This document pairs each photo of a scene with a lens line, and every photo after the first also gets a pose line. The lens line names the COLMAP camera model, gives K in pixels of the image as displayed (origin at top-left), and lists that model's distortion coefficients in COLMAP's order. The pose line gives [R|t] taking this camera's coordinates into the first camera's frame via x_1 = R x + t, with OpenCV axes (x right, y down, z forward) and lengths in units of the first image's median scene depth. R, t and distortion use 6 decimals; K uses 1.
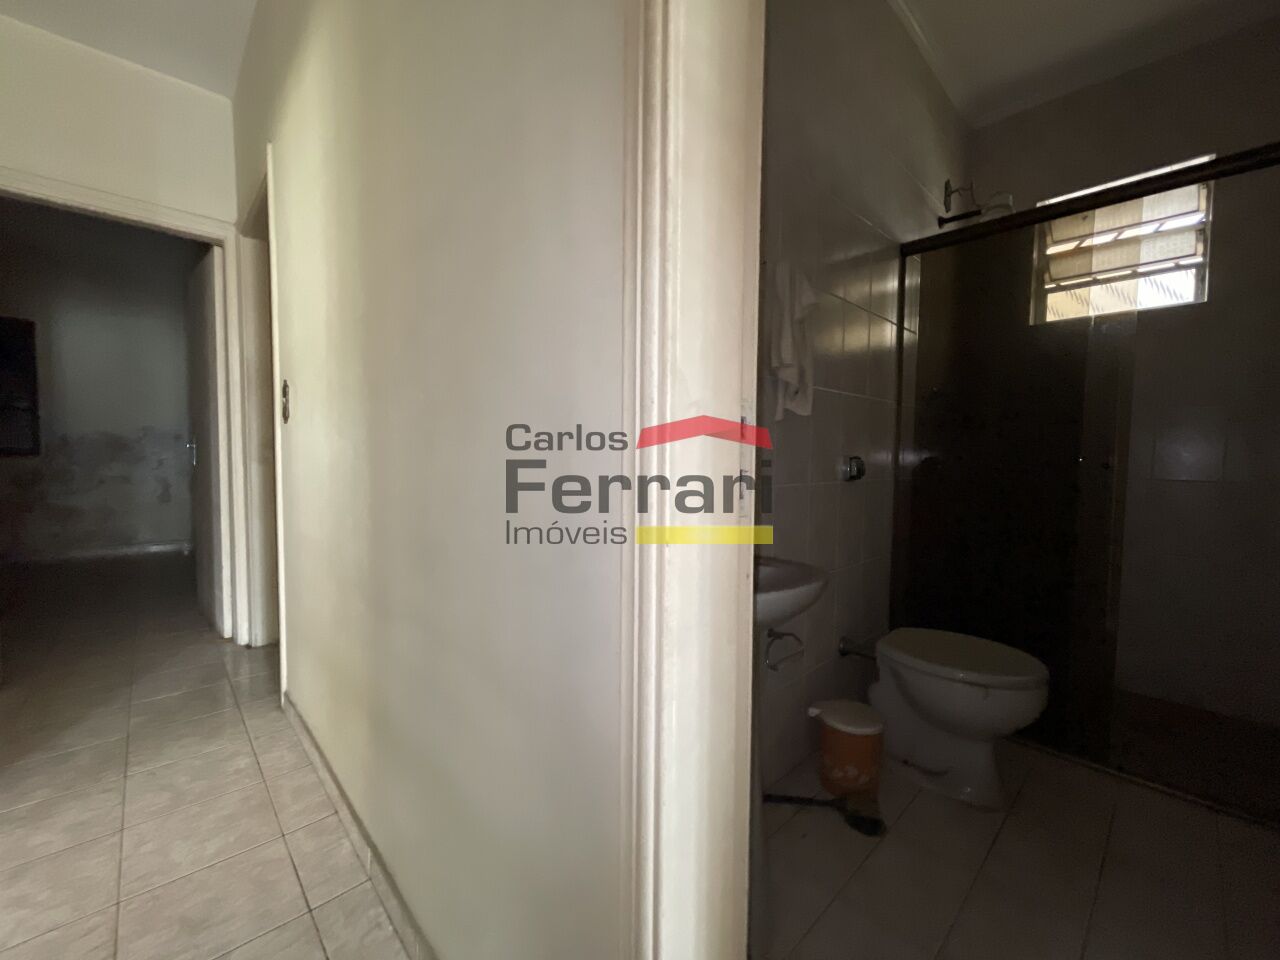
lens RADIAL K [[517.7, 0, 644.4], [0, 517.7, 479.2], [0, 0, 1]] dist [-0.002622, 0.001144]
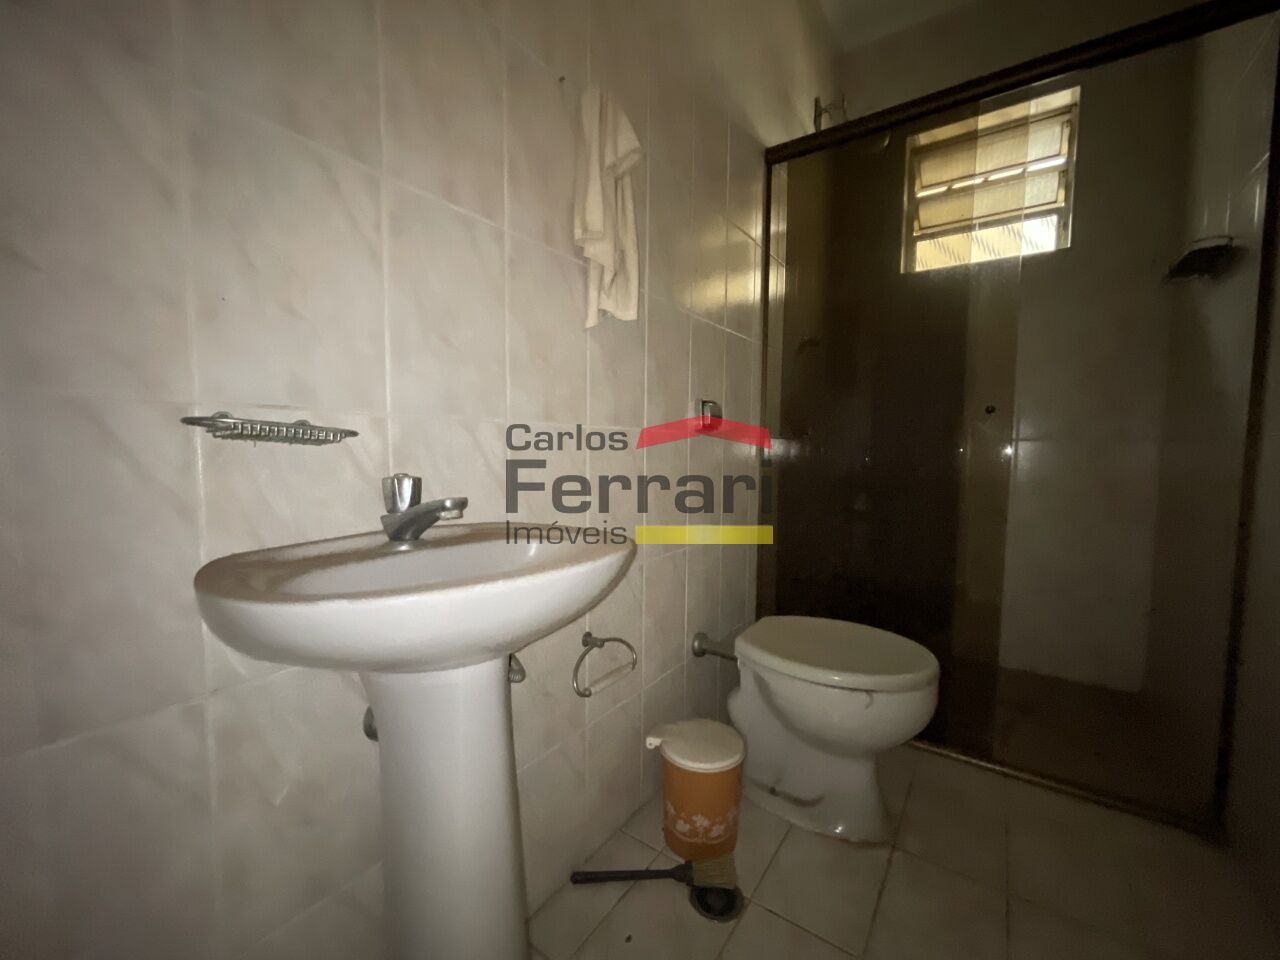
lens RADIAL K [[517.7, 0, 636.9], [0, 517.7, 481.5], [0, 0, 1]] dist [-0.002622, 0.001144]
pose [[0.981135, -0.016719, 0.192598, 0.140639], [0.012926, 0.999697, 0.020937, 0.057147], [-0.192890, -0.018052, 0.981054, 0.245995]]
